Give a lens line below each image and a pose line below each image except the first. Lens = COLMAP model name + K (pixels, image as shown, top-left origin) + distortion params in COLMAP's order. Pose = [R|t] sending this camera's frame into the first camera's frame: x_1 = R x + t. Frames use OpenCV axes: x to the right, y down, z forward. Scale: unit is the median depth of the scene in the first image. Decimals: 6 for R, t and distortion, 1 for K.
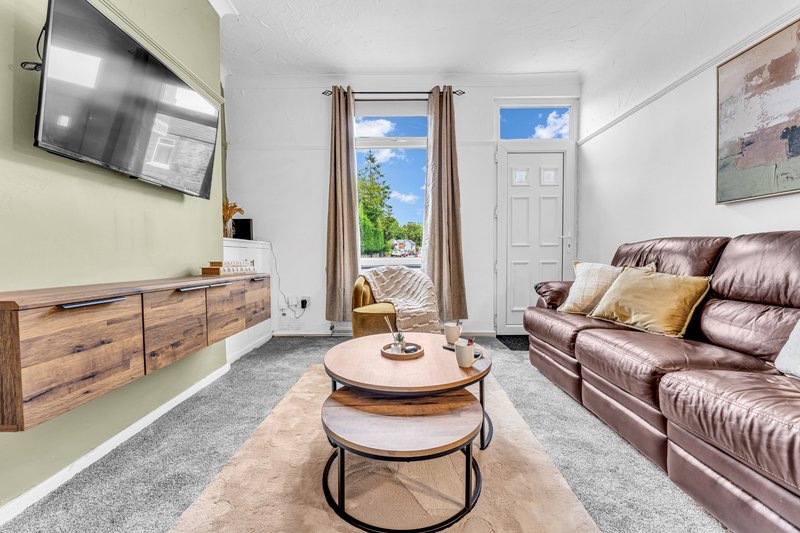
lens RADIAL K [[317.9, 0, 397.4], [0, 317.9, 255.4], [0, 0, 1]] dist [0.000186, 0.000378]
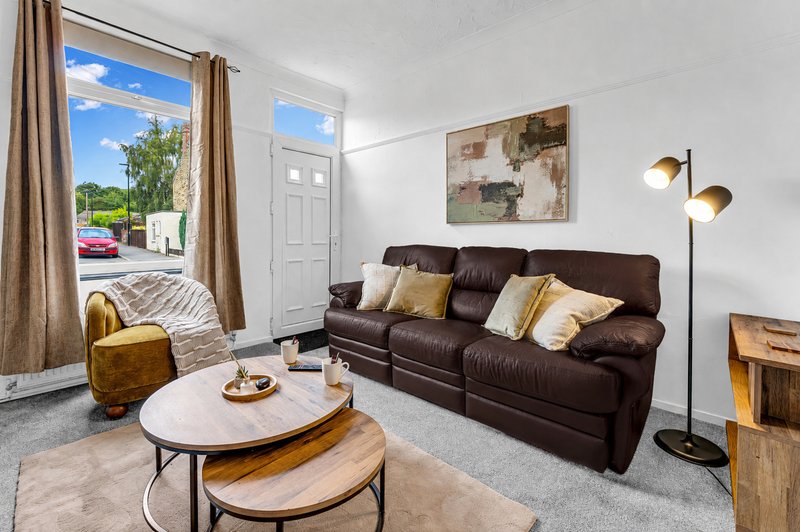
lens RADIAL K [[336.6, 0, 401.0], [0, 336.6, 237.9], [0, 0, 1]] dist [-0.033906, 0.000132]
pose [[0.674572, 0.012242, 0.738107, -0.216395], [-0.006484, 0.999922, -0.010658, -0.053063], [-0.738180, 0.002403, 0.674599, 0.060391]]
